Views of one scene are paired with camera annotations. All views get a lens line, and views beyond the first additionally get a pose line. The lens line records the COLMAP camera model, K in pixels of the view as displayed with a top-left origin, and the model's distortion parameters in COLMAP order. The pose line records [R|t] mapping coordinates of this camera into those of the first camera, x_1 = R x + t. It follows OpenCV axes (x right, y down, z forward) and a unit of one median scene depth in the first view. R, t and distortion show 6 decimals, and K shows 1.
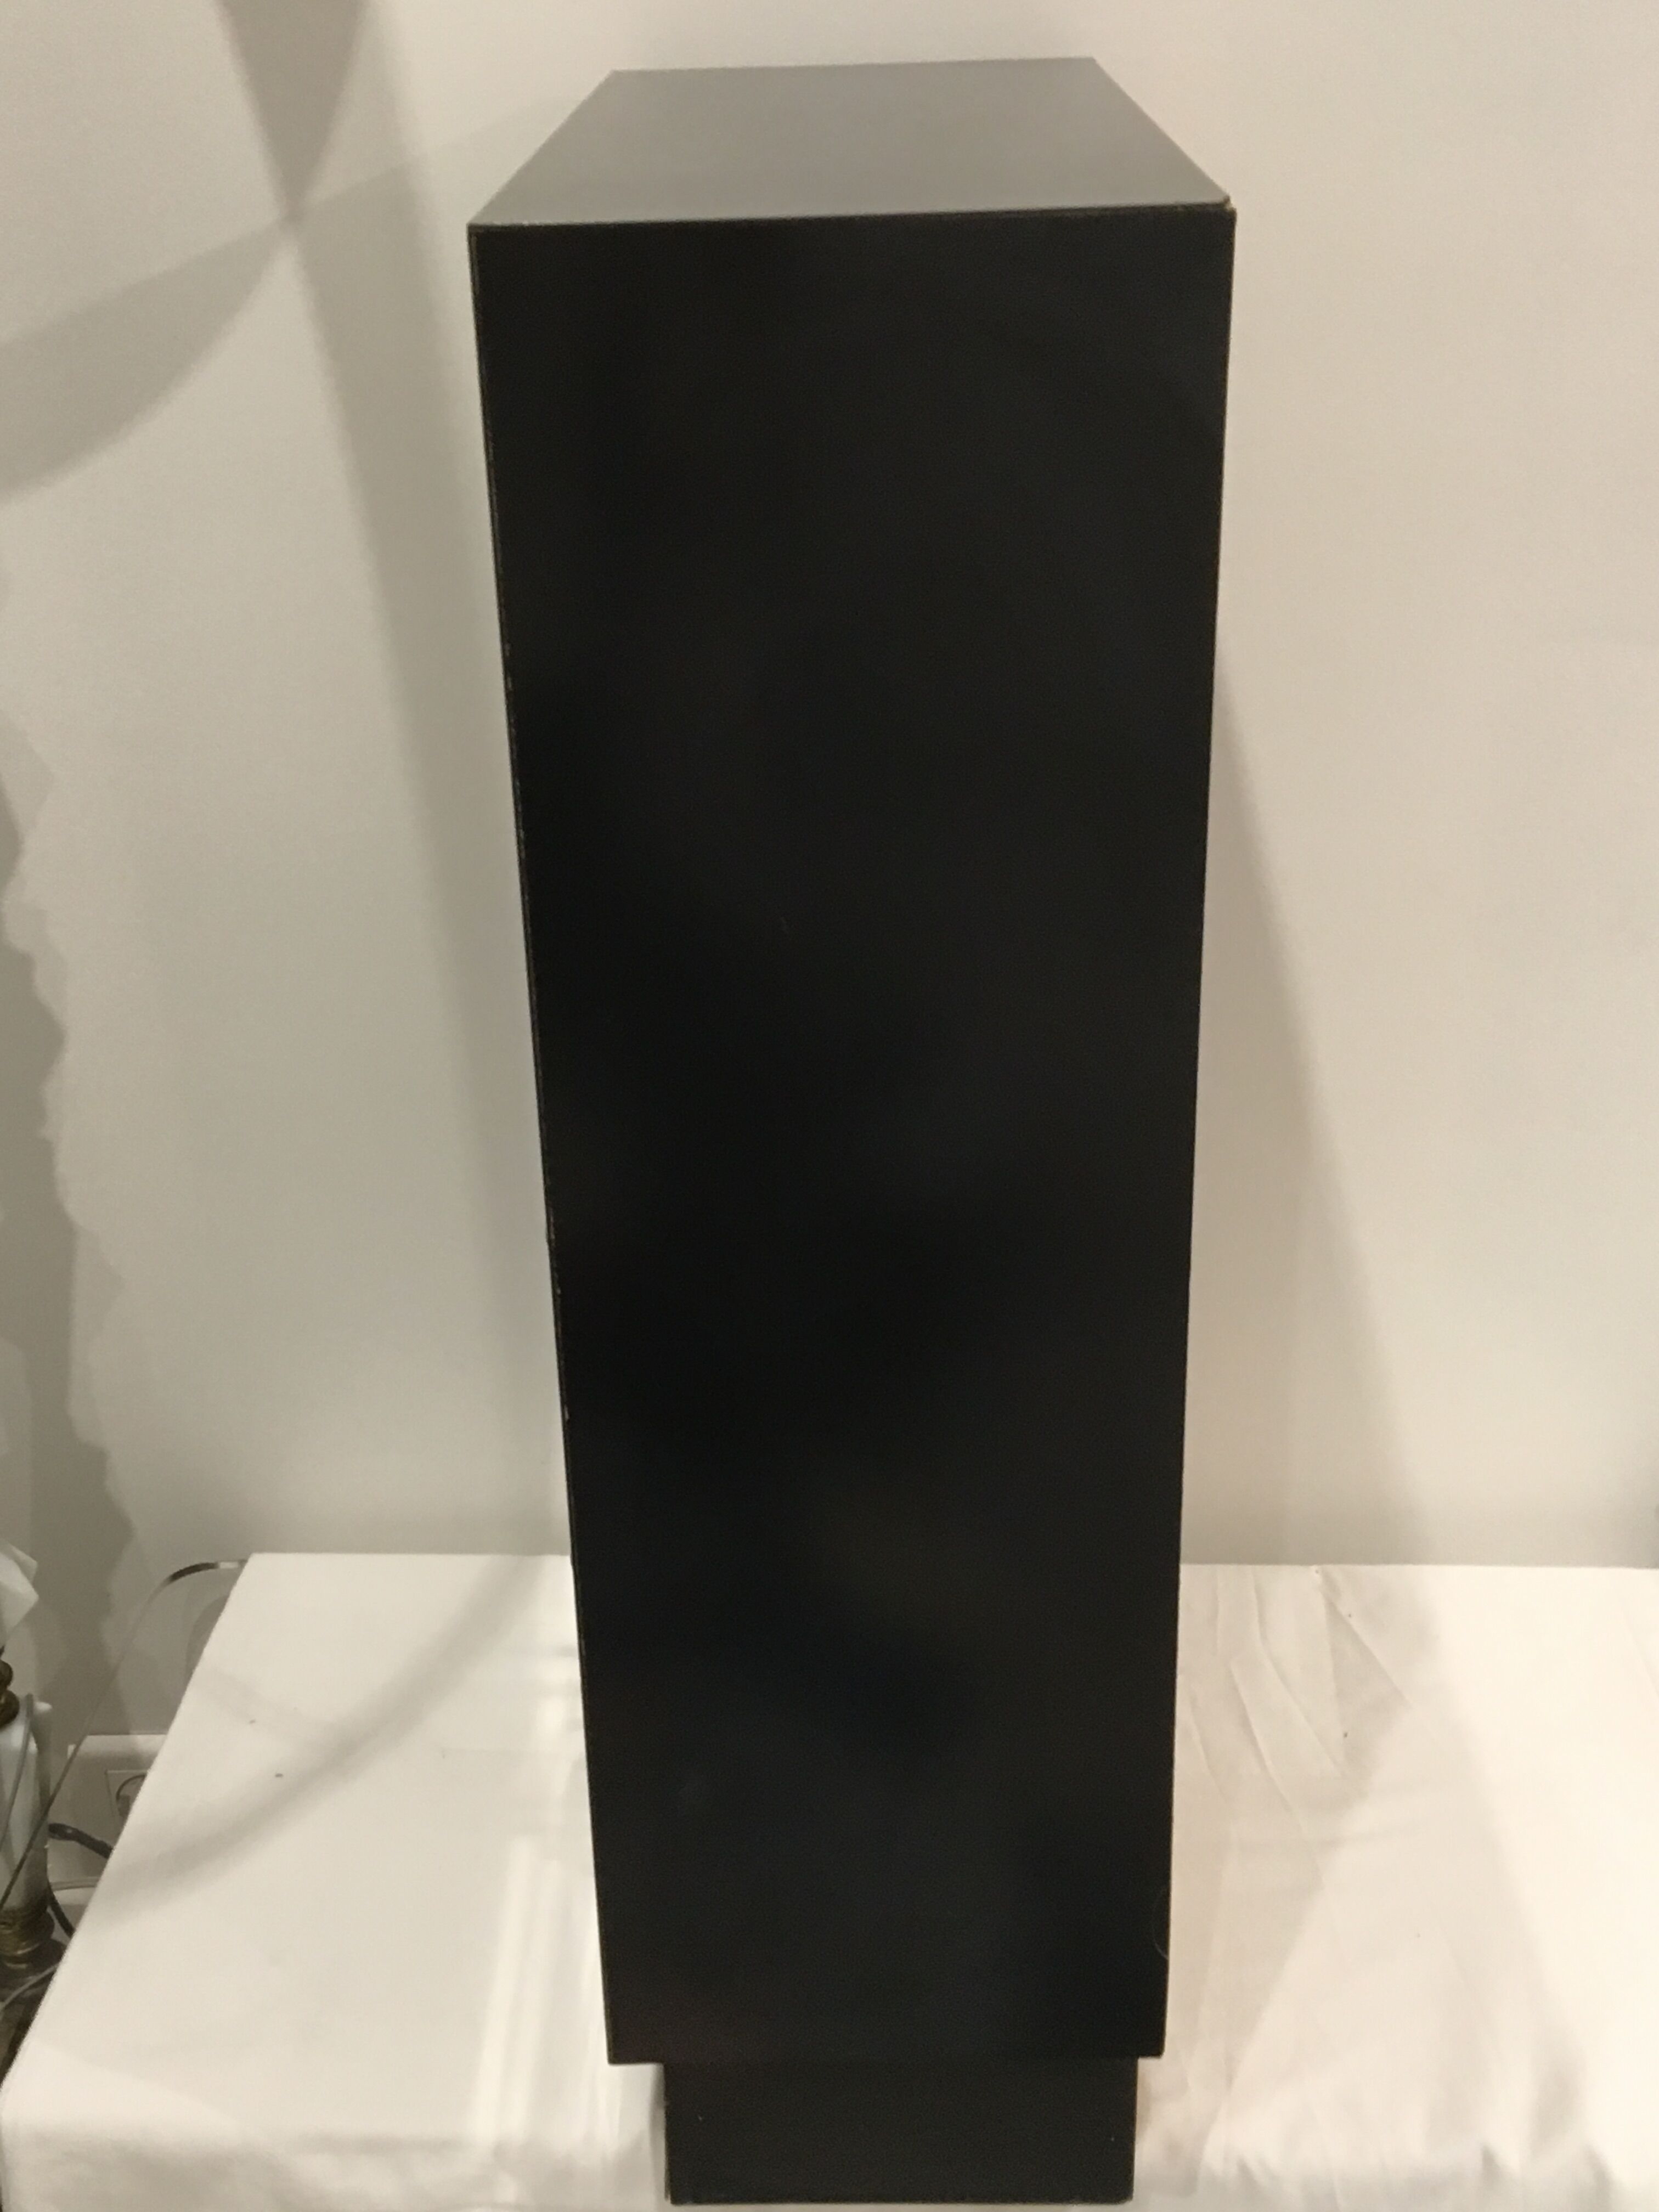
lens RADIAL K [[2728.2, 0, 836.2], [0, 2728.2, 1101.0], [0, 0, 1]] dist [0.072255, 0.000000]
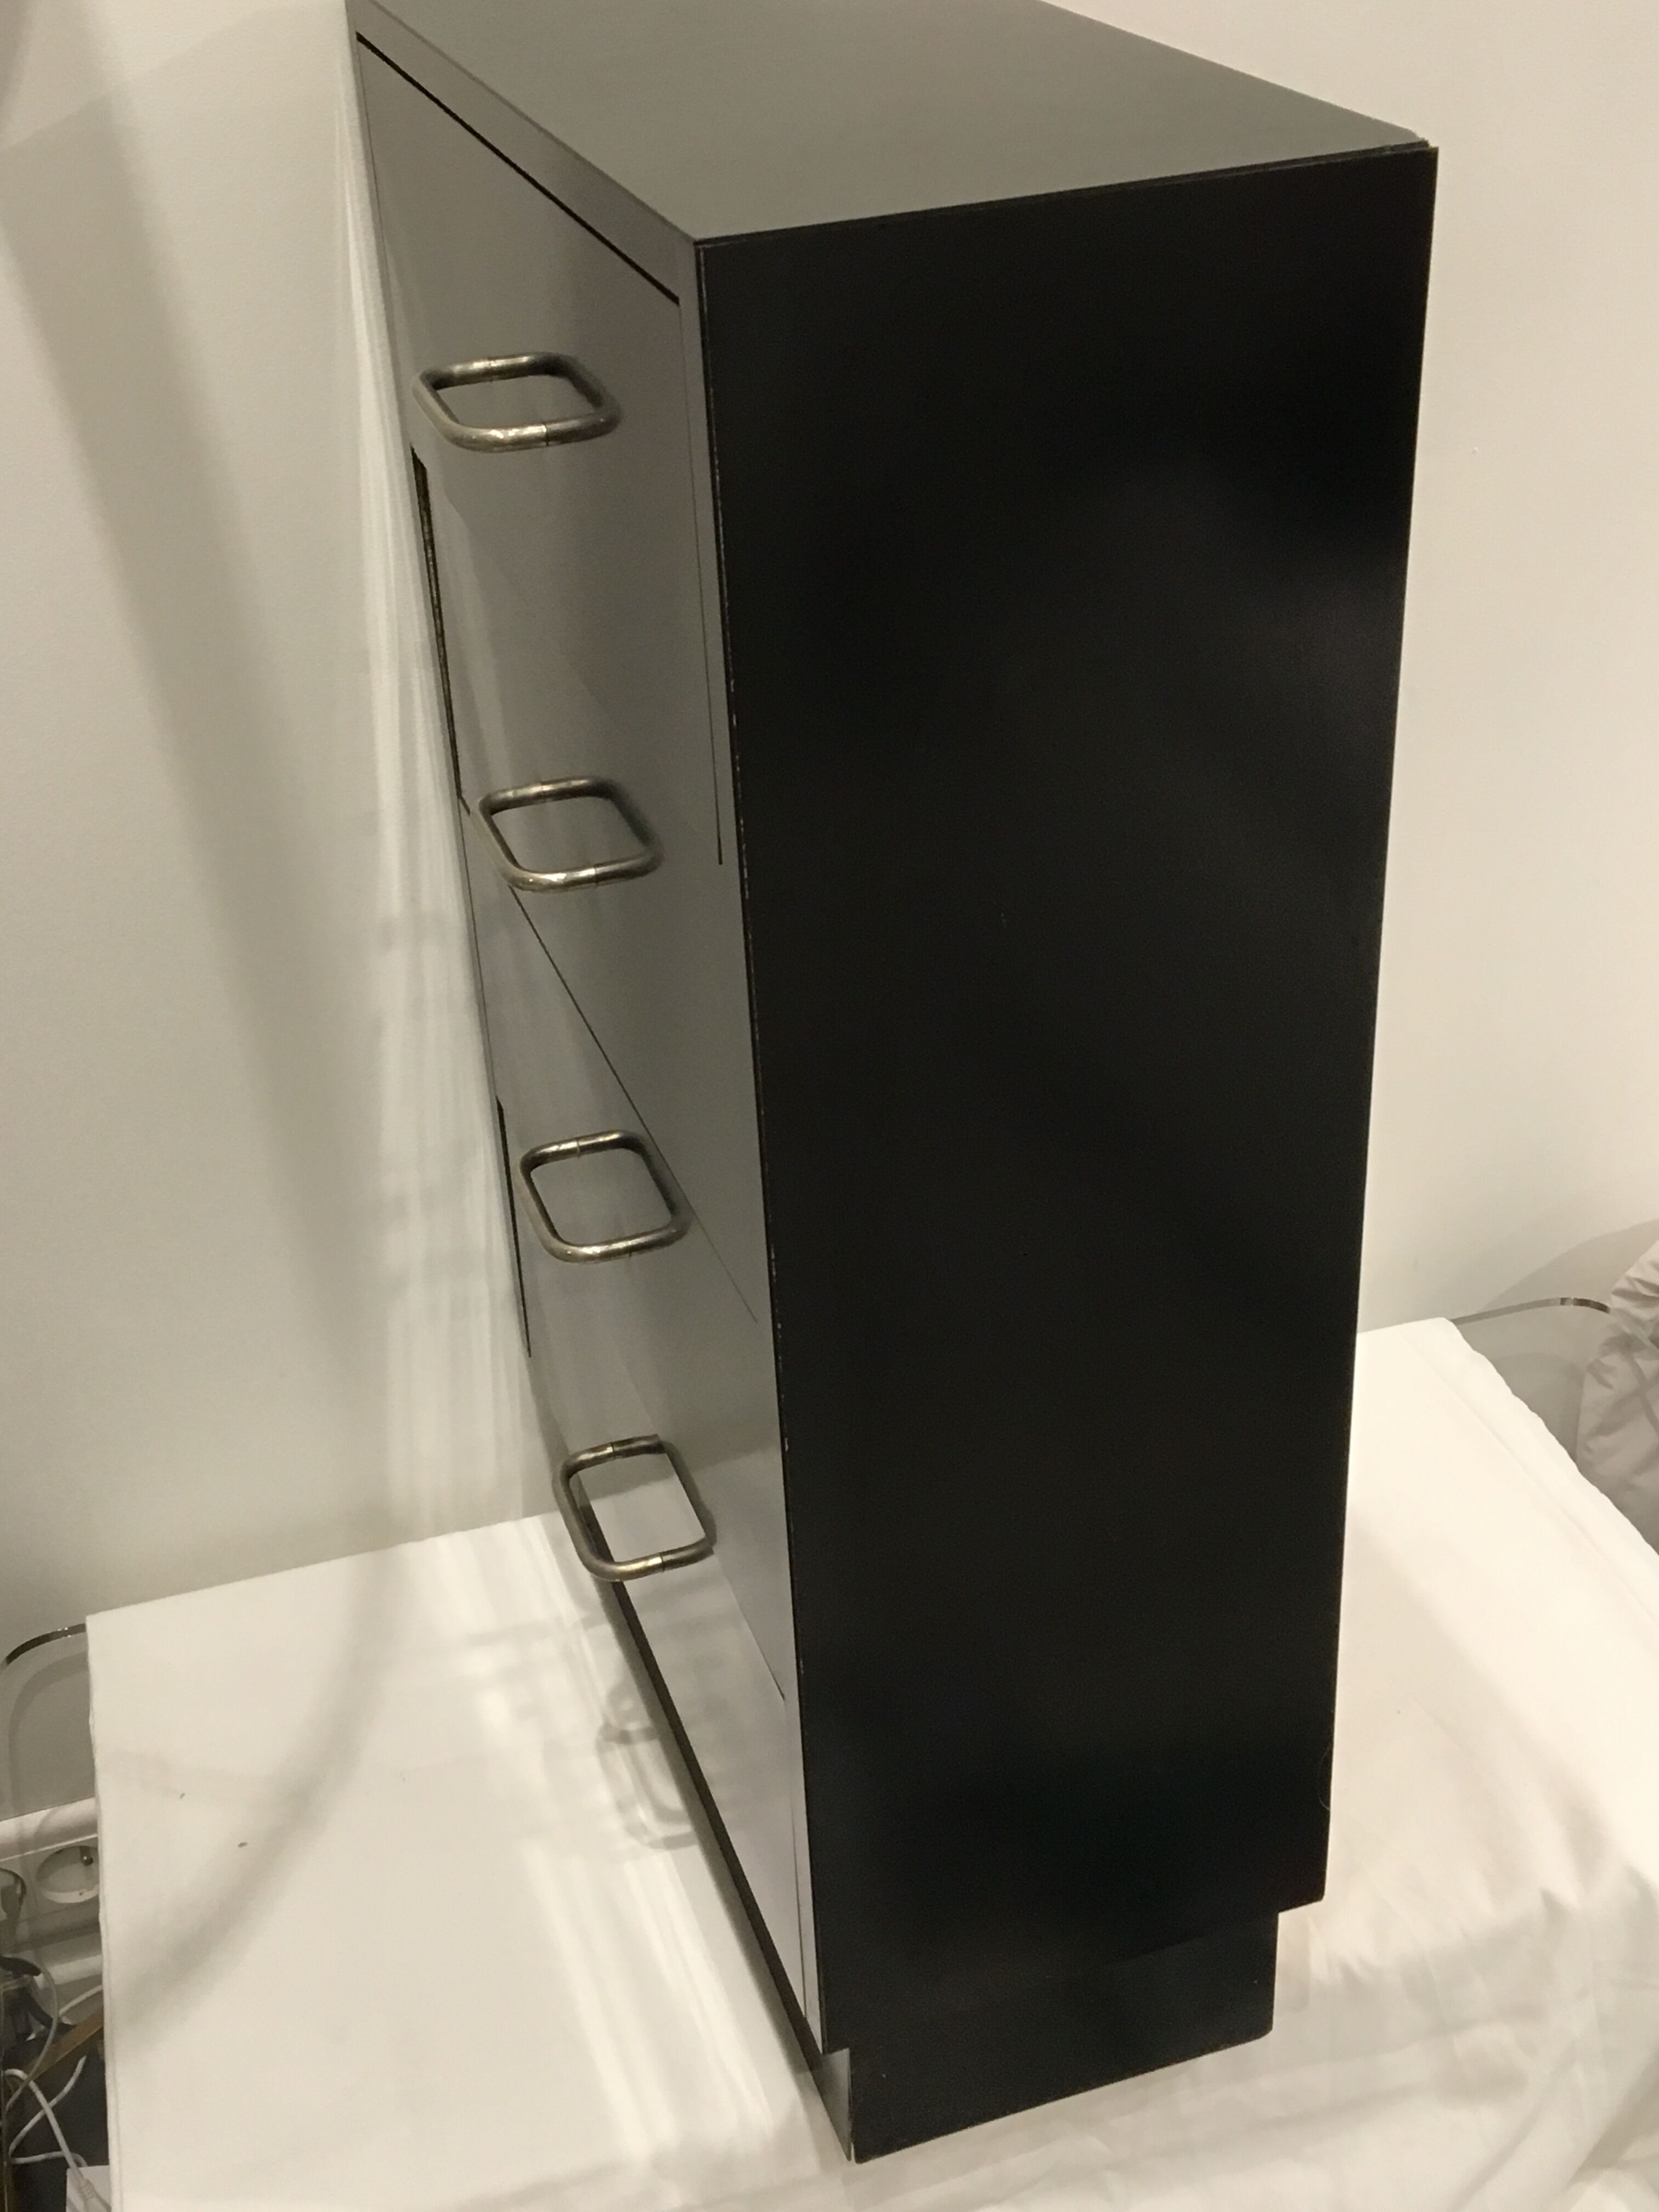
lens RADIAL K [[2728.2, 0, 826.5], [0, 2728.2, 1109.8], [0, 0, 1]] dist [0.072255, 0.000000]
pose [[0.946691, -0.190549, 0.259745, -0.216093], [0.167952, 0.979994, 0.106790, -0.071560], [-0.274898, -0.057473, 0.959754, 0.051713]]
